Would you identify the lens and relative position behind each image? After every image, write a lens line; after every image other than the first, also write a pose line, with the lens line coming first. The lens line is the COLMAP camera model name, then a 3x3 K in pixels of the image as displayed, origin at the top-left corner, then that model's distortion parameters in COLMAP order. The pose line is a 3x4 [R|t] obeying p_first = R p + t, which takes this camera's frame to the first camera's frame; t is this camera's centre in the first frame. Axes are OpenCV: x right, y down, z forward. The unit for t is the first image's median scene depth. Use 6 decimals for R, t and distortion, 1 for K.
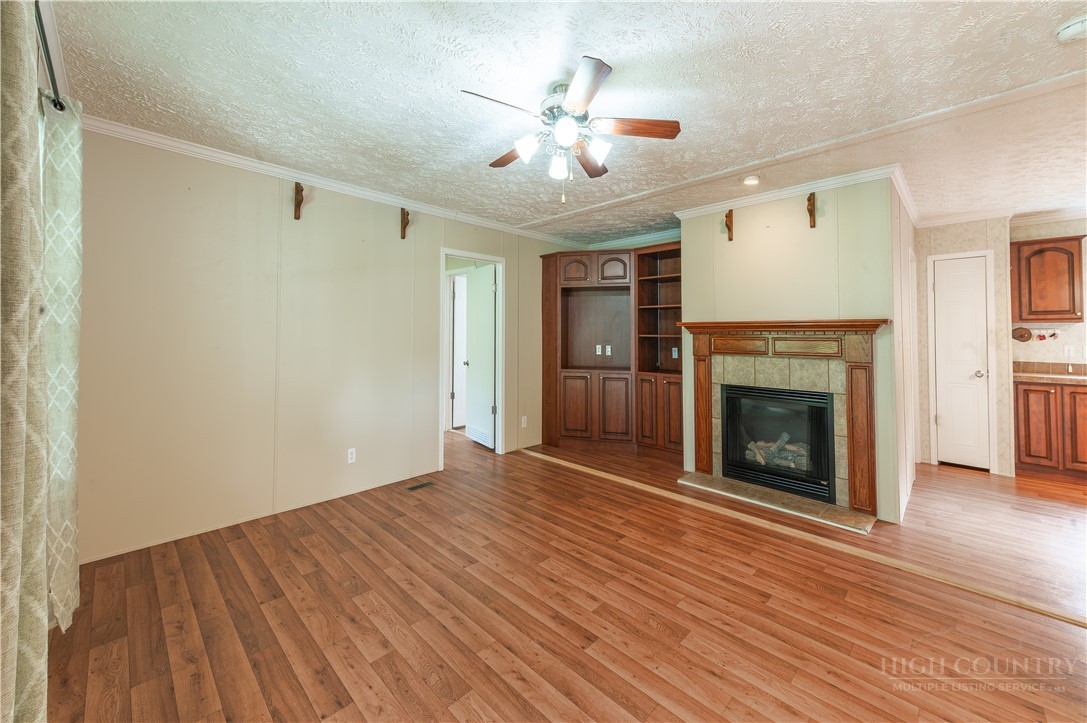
lens RADIAL K [[431.3, 0, 546.8], [0, 431.3, 325.6], [0, 0, 1]] dist [-0.018203, 0.000480]
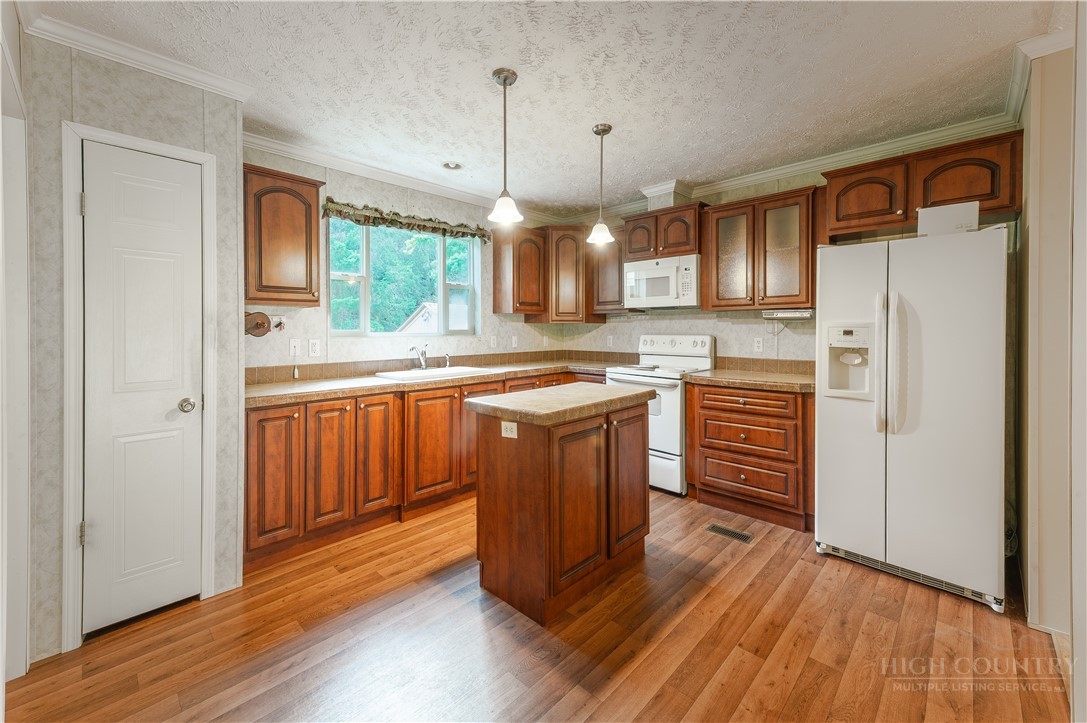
lens RADIAL K [[434.2, 0, 536.3], [0, 434.2, 328.4], [0, 0, 1]] dist [0.028105, -0.000133]
pose [[-0.009518, -0.009683, 0.999908, 0.539488], [-0.027810, 0.999569, 0.009415, 0.011241], [-0.999568, -0.027718, -0.009783, 0.637921]]
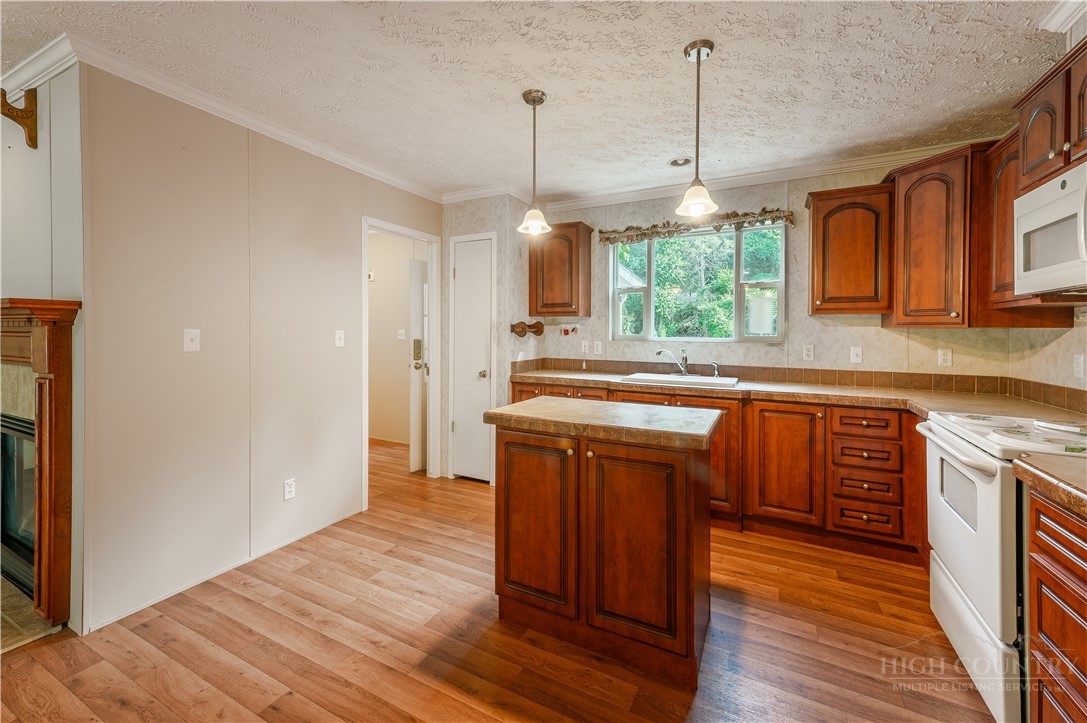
lens RADIAL K [[414.7, 0, 566.9], [0, 414.7, 332.8], [0, 0, 1]] dist [0.019023, -0.000586]
pose [[0.940418, -0.000915, 0.340020, 0.935341], [-0.010682, 0.999423, 0.032232, -0.000423], [-0.339854, -0.033944, 0.939866, 0.143270]]
